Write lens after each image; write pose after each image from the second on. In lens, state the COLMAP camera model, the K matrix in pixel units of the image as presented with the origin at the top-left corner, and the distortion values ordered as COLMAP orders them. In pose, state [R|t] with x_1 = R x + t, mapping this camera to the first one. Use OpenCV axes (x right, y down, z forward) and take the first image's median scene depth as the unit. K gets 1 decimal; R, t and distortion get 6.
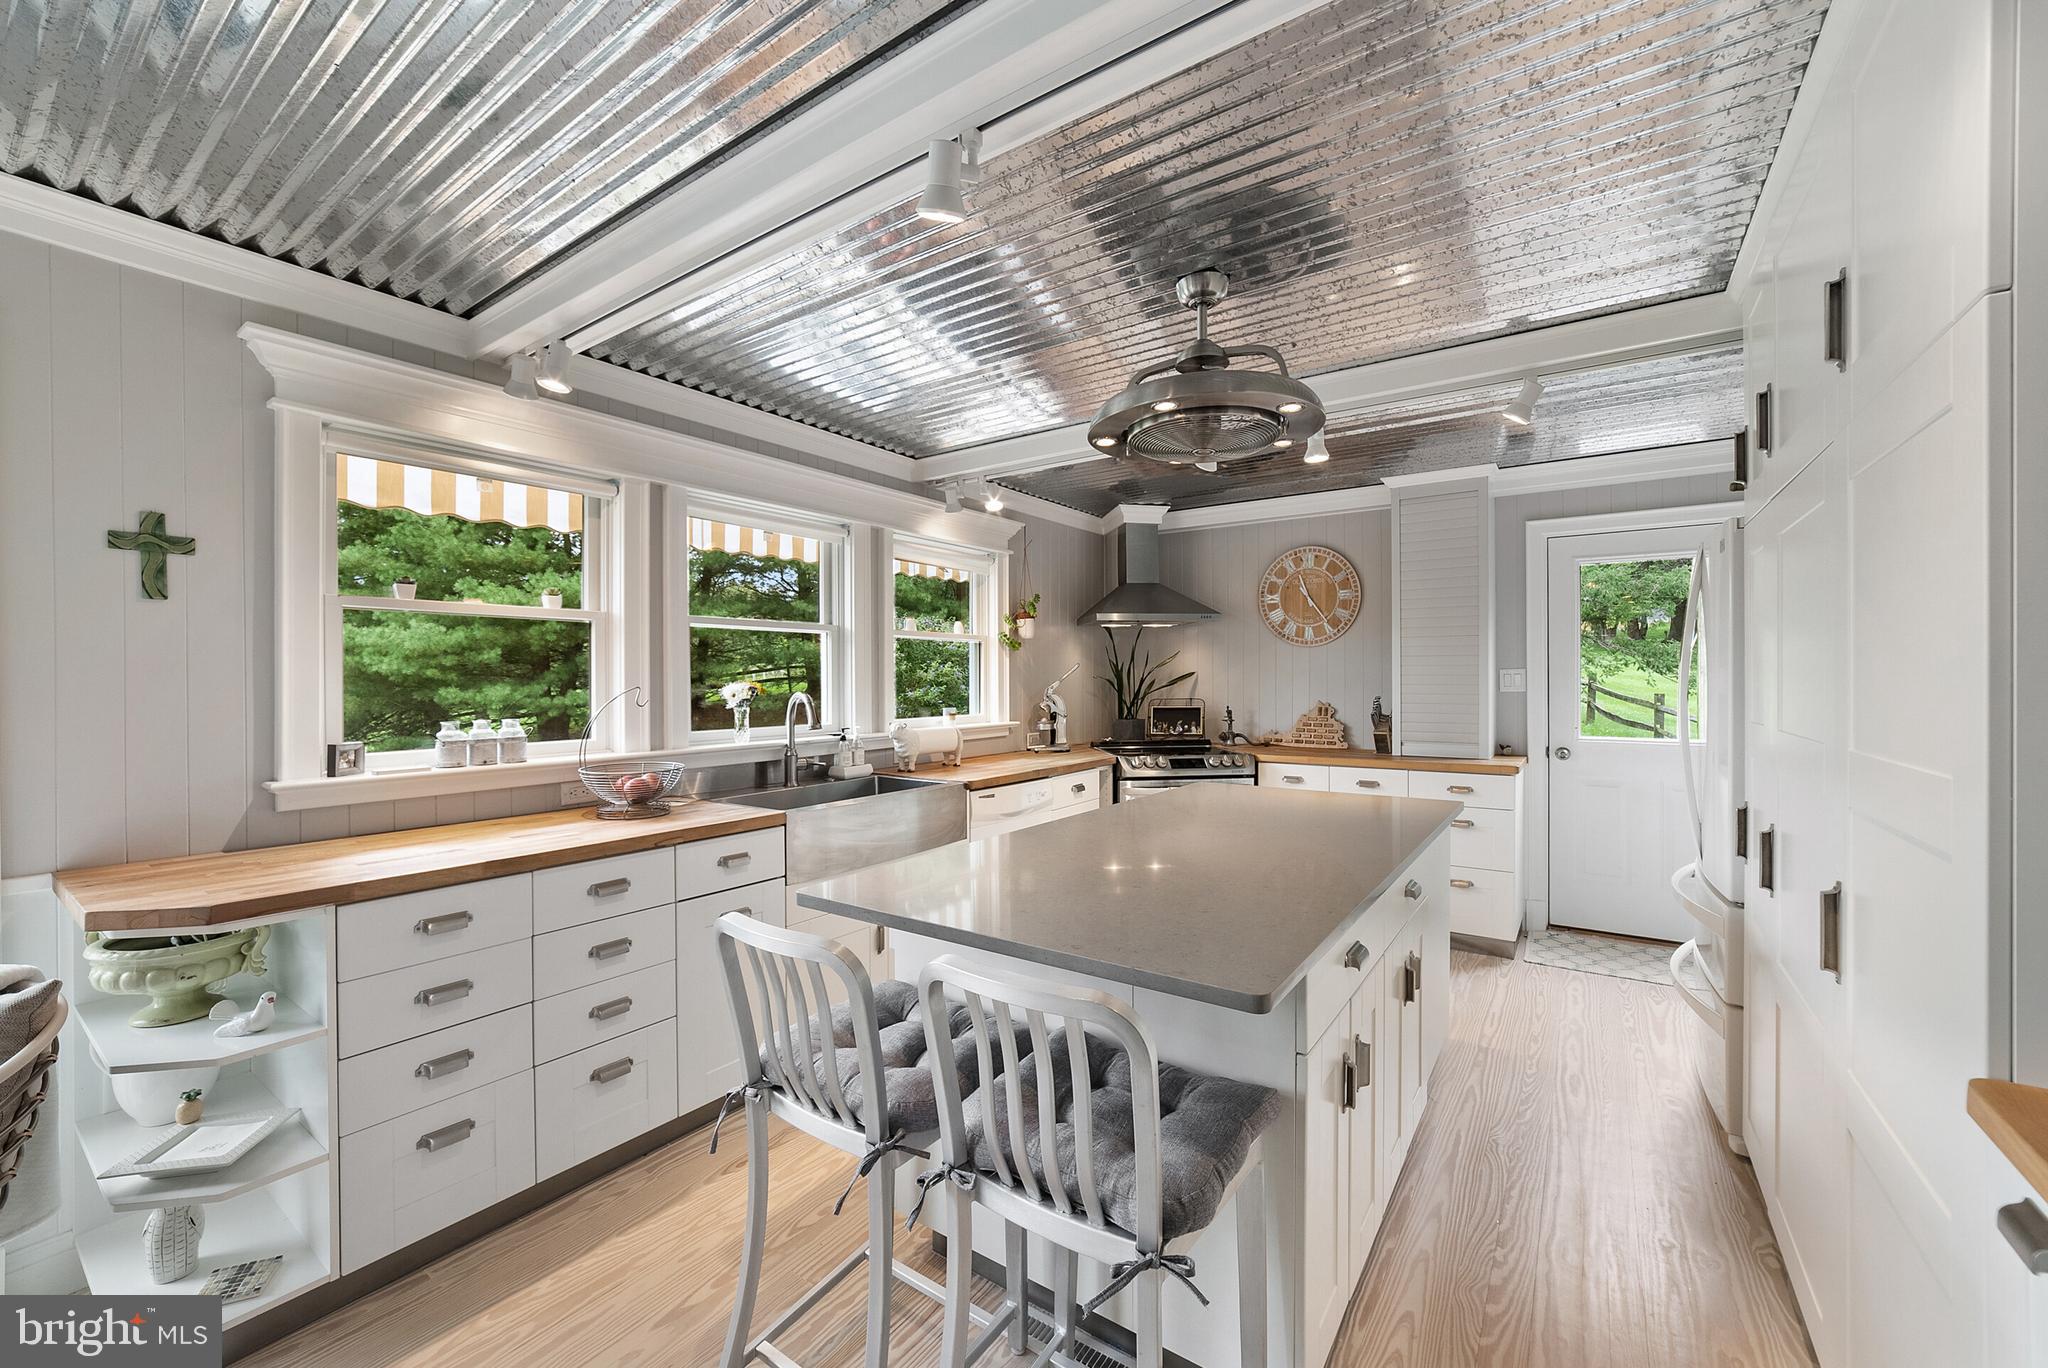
lens RADIAL K [[816.8, 0, 1031.1], [0, 816.8, 689.1], [0, 0, 1]] dist [-0.015866, 0.000002]
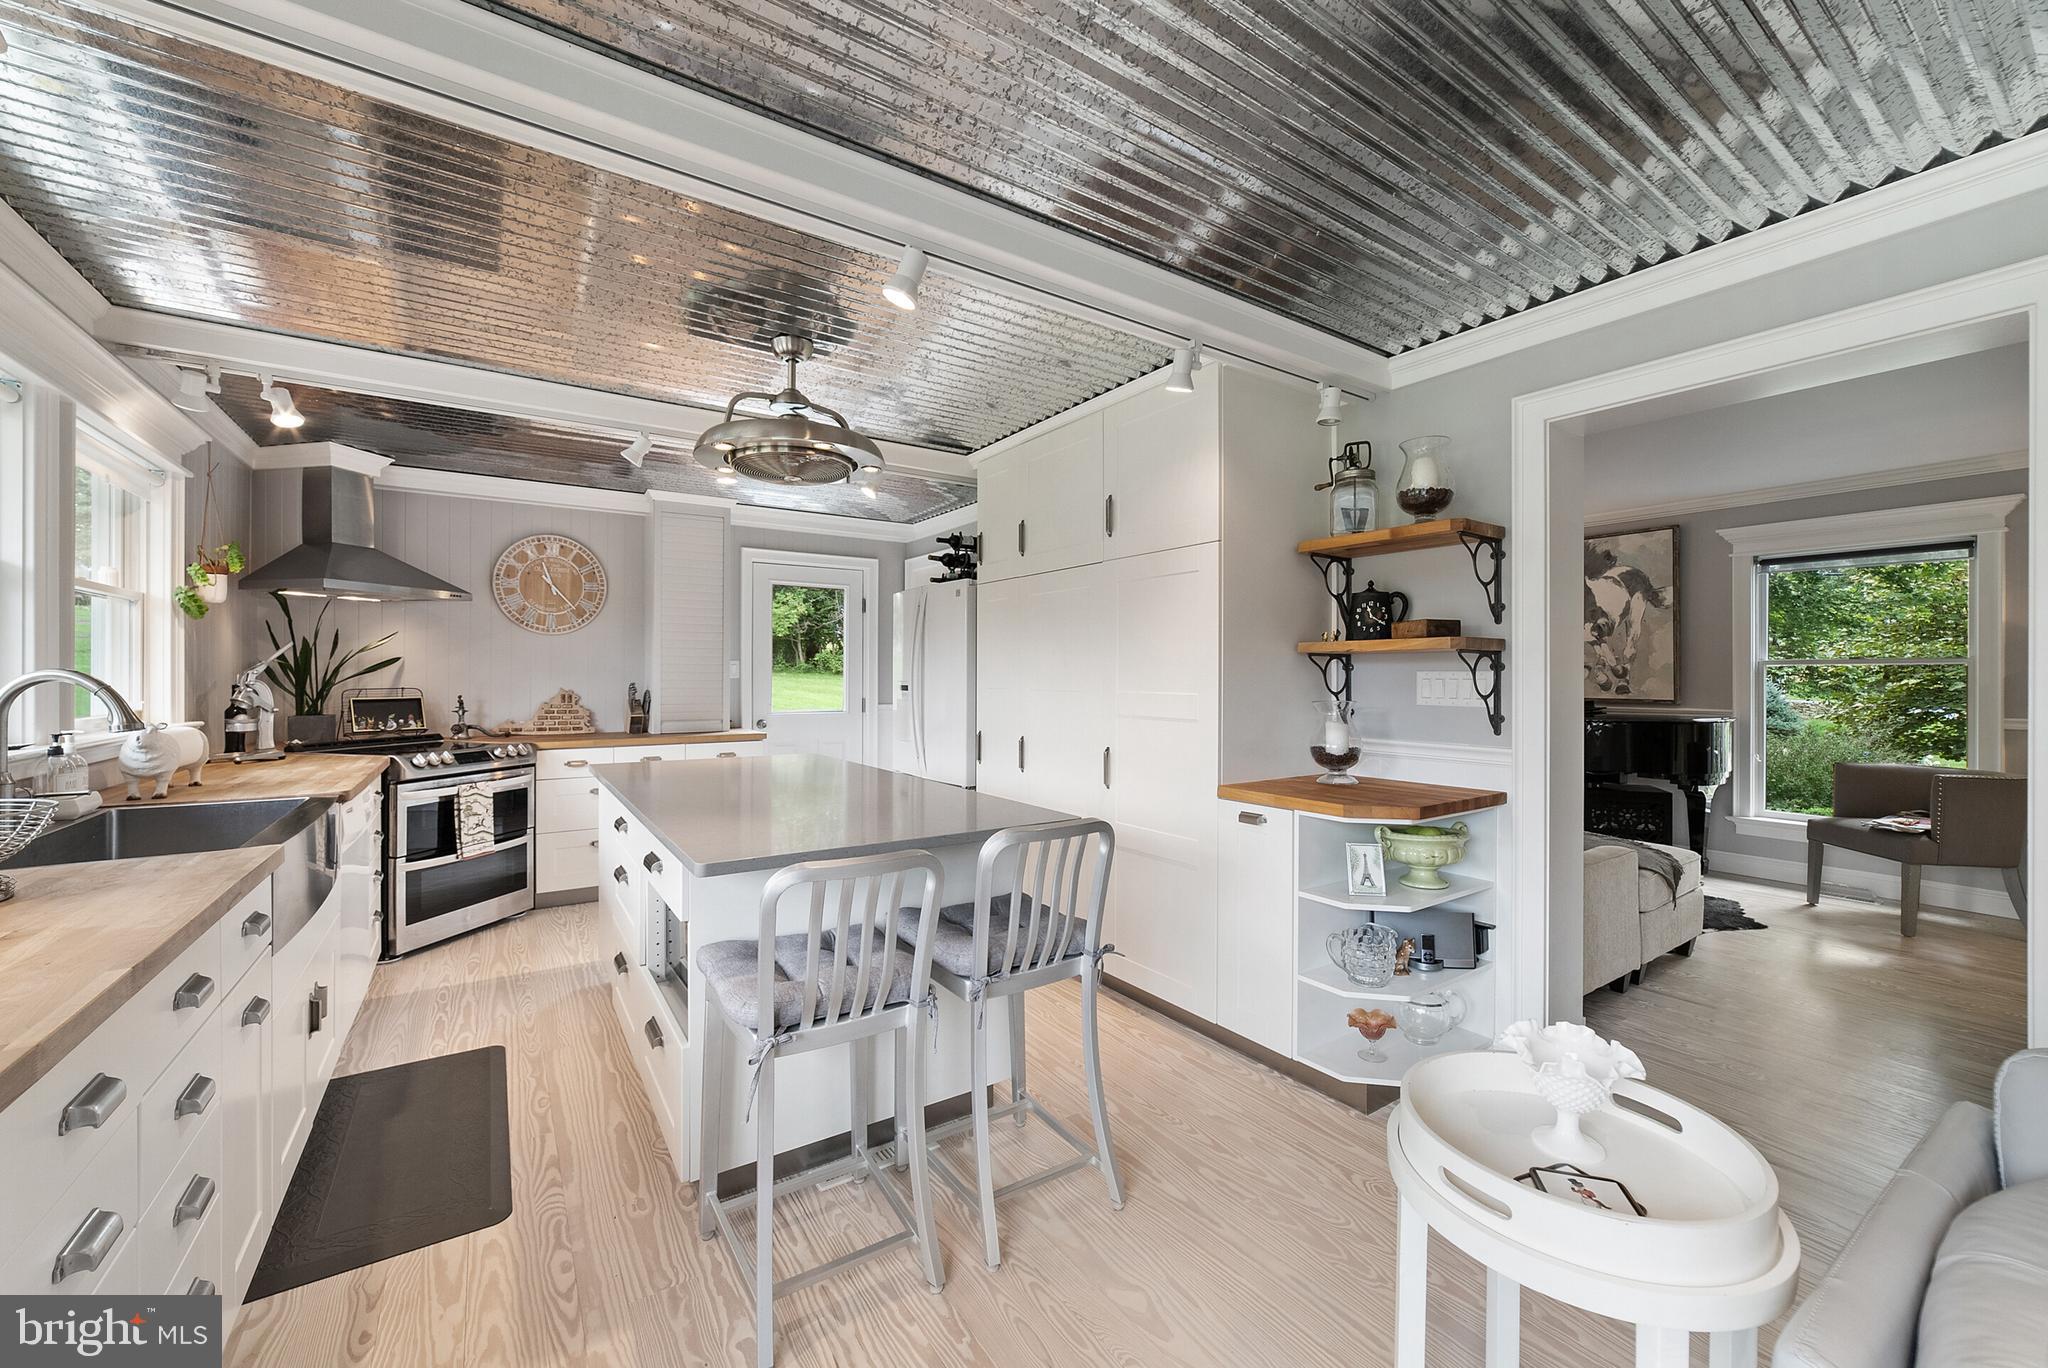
lens RADIAL K [[793.1, 0, 1020.7], [0, 793.1, 686.9], [0, 0, 1]] dist [-0.013428, 0.006764]
pose [[0.368683, -0.008489, 0.929516, -0.398428], [0.008360, 0.999948, 0.005816, 0.013193], [-0.929517, 0.005626, 0.368735, 0.113890]]
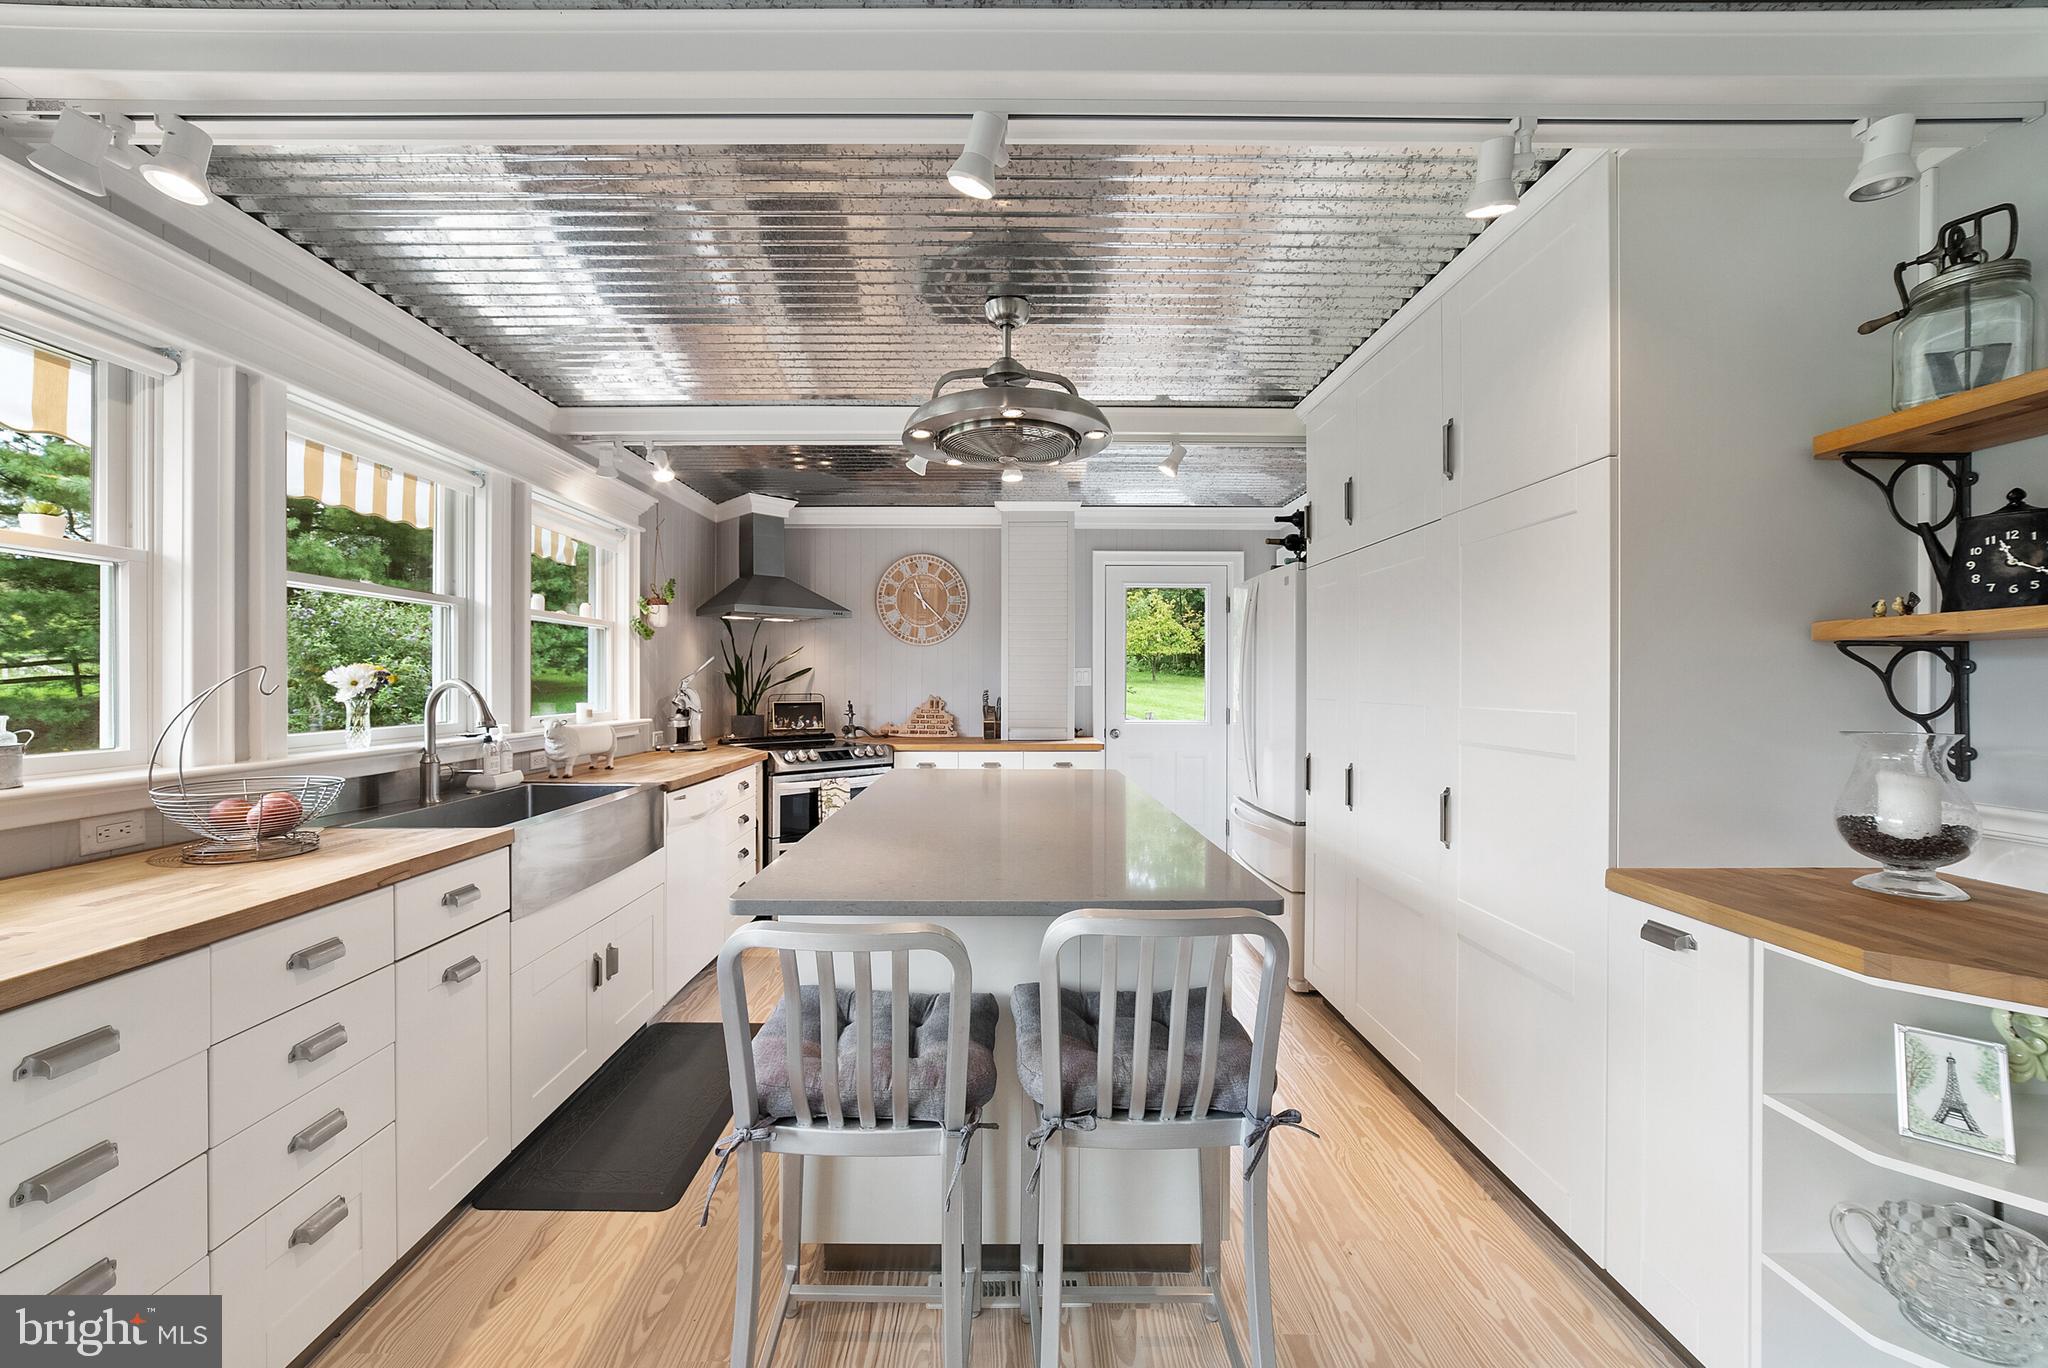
lens RADIAL K [[797.9, 0, 1008.4], [0, 797.9, 691.6], [0, 0, 1]] dist [-0.013979, 0.006718]
pose [[0.819232, -0.002378, 0.573457, -0.204903], [0.003347, 0.999994, -0.000635, 0.012414], [-0.573452, 0.002439, 0.819236, 0.057508]]
